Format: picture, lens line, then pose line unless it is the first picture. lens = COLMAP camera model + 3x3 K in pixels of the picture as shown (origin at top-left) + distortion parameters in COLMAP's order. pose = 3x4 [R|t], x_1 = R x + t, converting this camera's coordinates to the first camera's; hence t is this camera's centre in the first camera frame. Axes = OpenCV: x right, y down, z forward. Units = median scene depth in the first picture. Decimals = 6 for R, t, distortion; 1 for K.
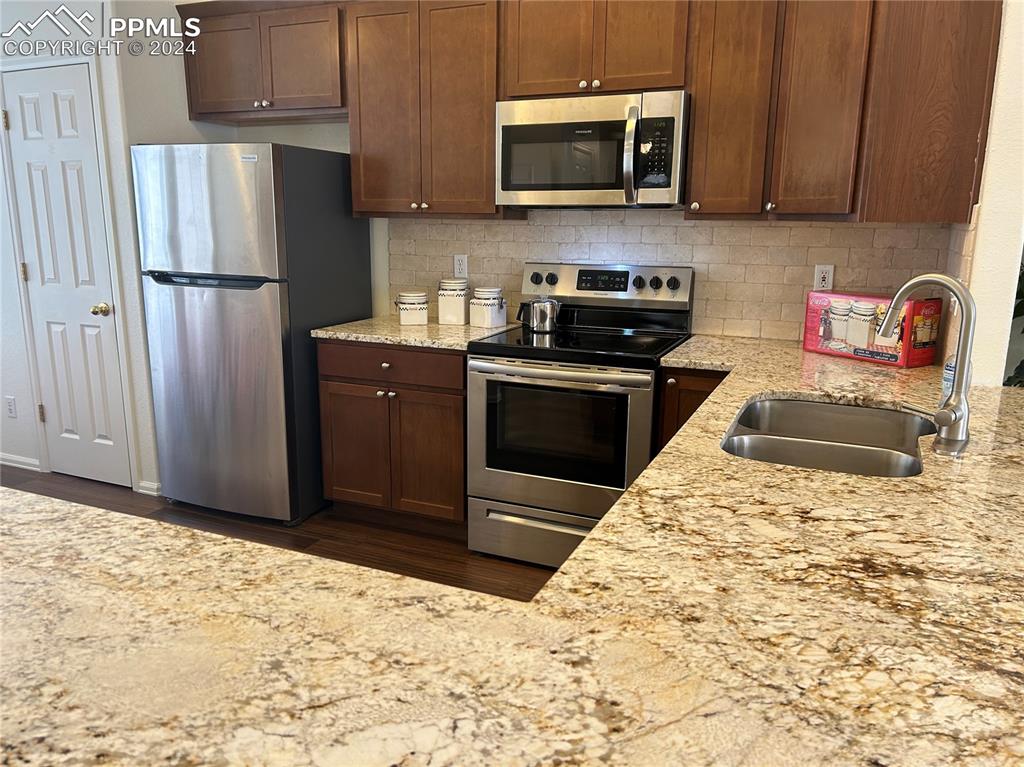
lens RADIAL K [[773.0, 0, 514.5], [0, 773.0, 388.2], [0, 0, 1]] dist [0.056001, -0.059453]
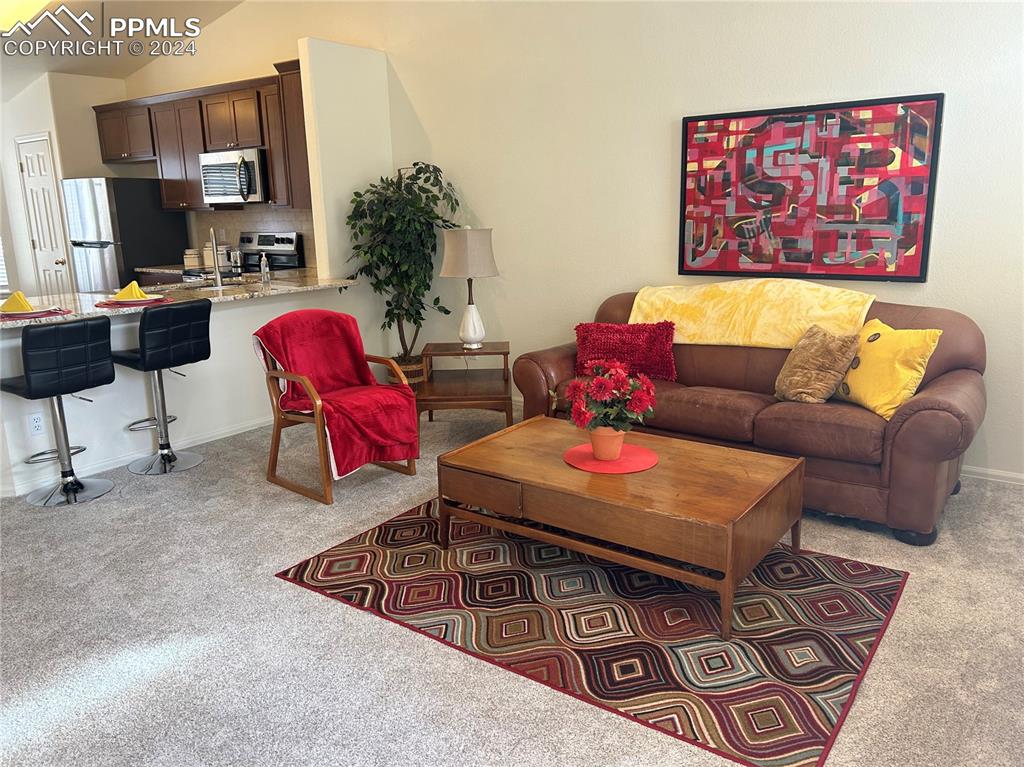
lens RADIAL K [[773.9, 0, 511.6], [0, 773.9, 376.5], [0, 0, 1]] dist [0.053150, -0.042932]
pose [[0.976386, 0.015569, -0.215471, 3.221114], [-0.015310, 0.999879, 0.002870, 0.528070], [0.215490, 0.000496, 0.976506, -2.190627]]
